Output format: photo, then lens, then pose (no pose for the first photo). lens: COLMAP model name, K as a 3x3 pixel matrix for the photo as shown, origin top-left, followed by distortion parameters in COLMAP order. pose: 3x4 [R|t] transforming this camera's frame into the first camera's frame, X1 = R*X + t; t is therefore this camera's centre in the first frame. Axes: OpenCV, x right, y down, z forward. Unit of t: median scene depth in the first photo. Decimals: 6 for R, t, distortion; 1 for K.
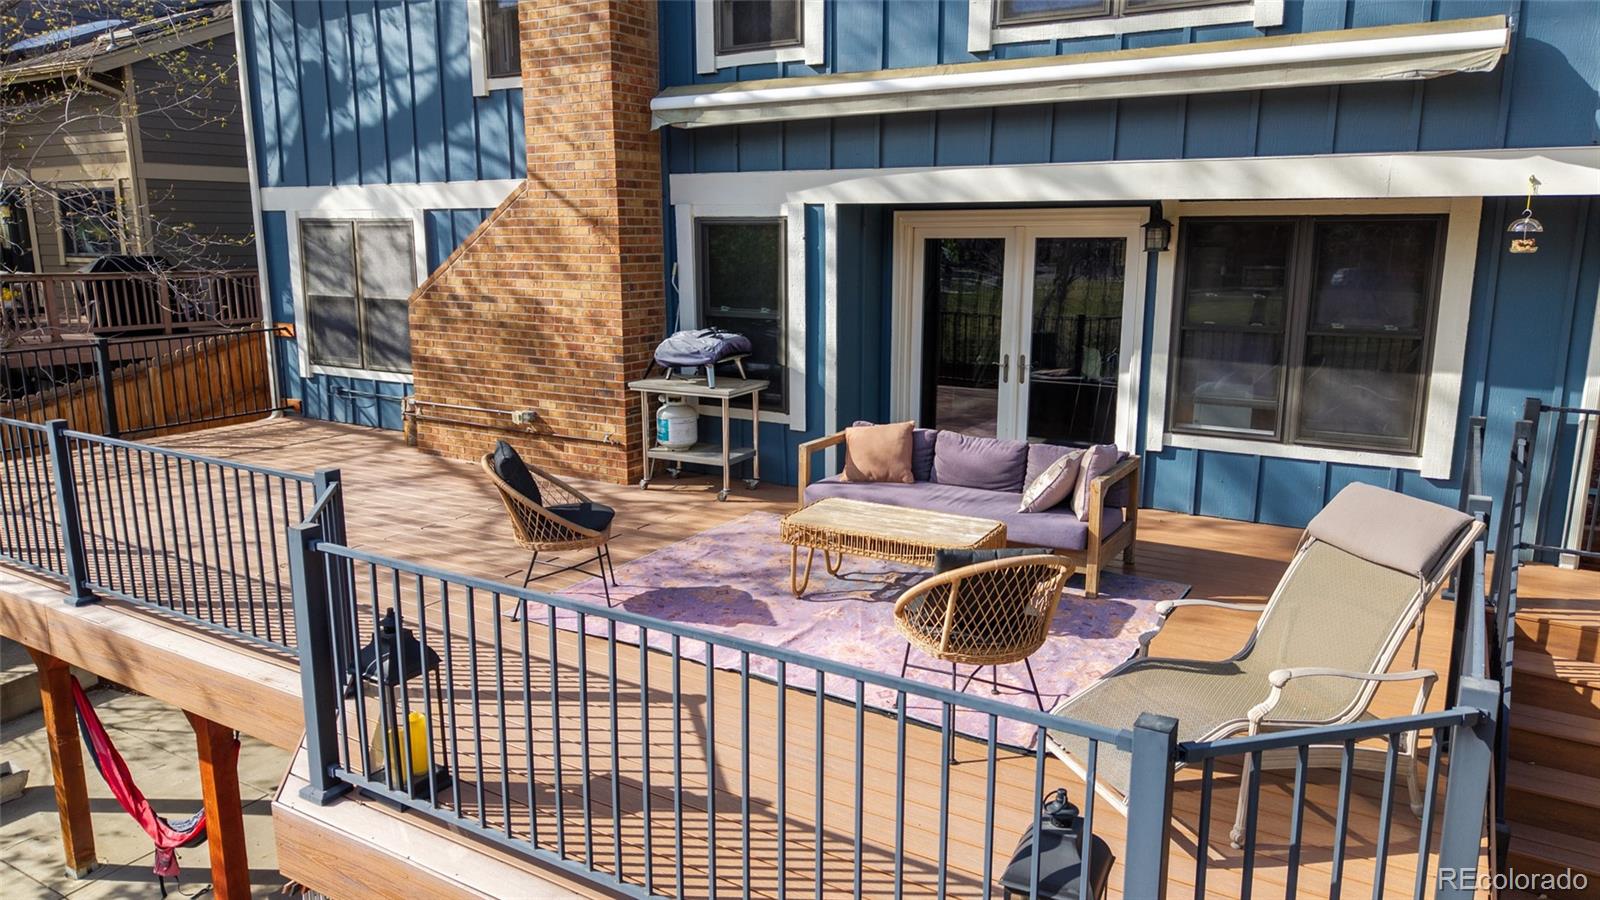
lens RADIAL K [[1101.3, 0, 800.0], [0, 1101.3, 450.0], [0, 0, 1]] dist [0.026741, -0.003425]
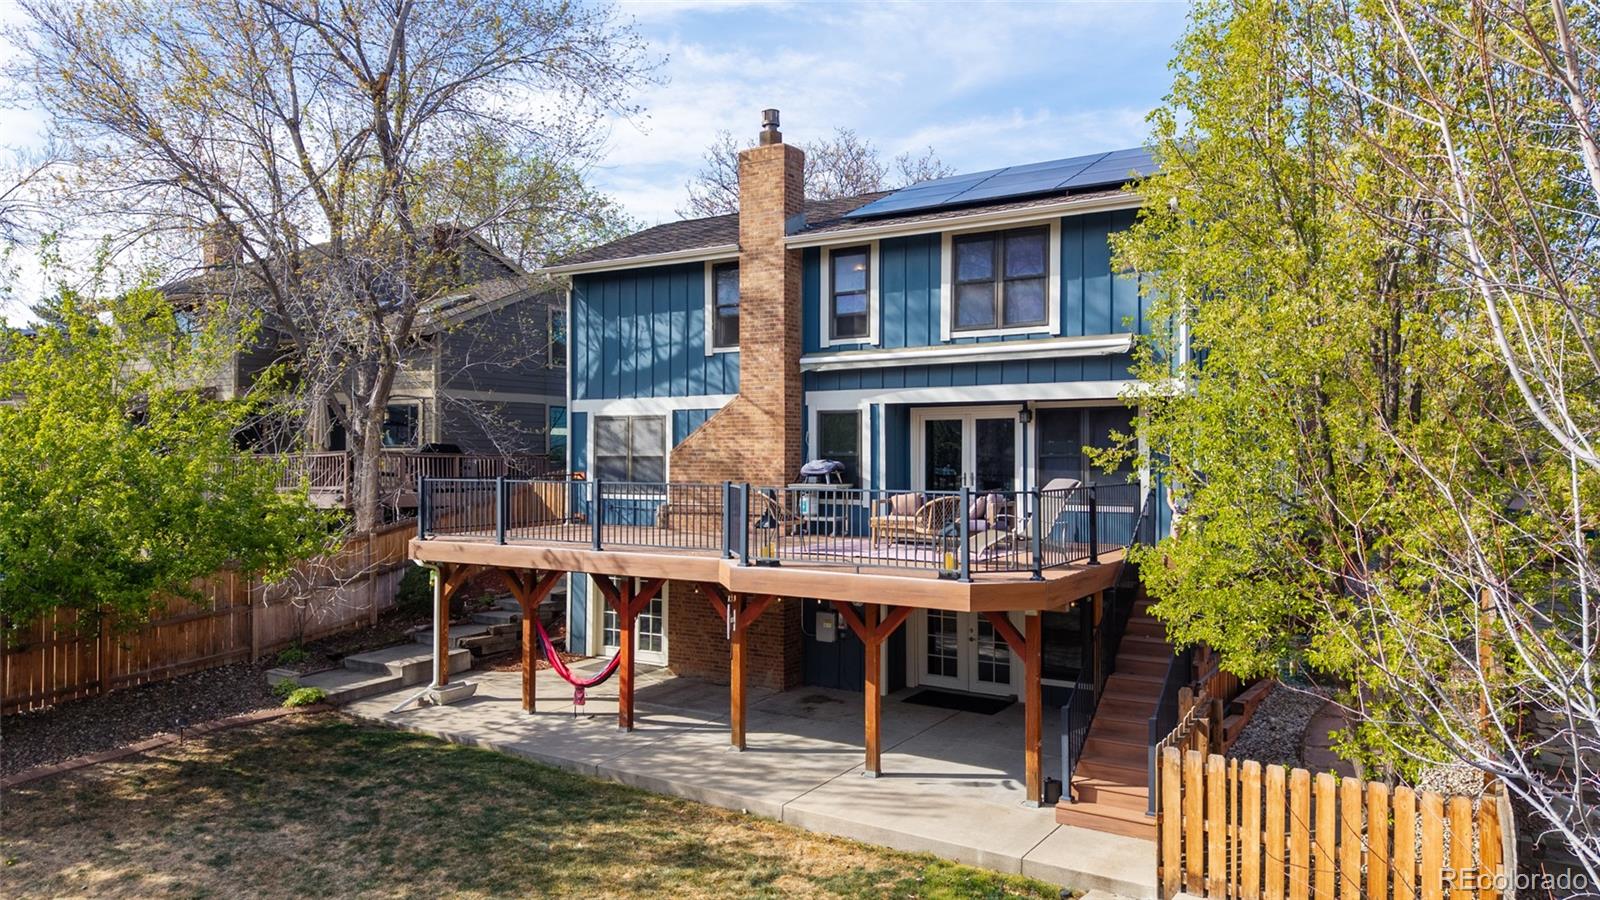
lens RADIAL K [[1116.4, 0, 798.4], [0, 1116.4, 406.7], [0, 0, 1]] dist [0.550584, -0.000735]
pose [[0.999702, 0.003487, -0.024165, -0.082230], [-0.009265, 0.969899, -0.243331, 0.320914], [0.022590, 0.243482, 0.969642, -1.148532]]
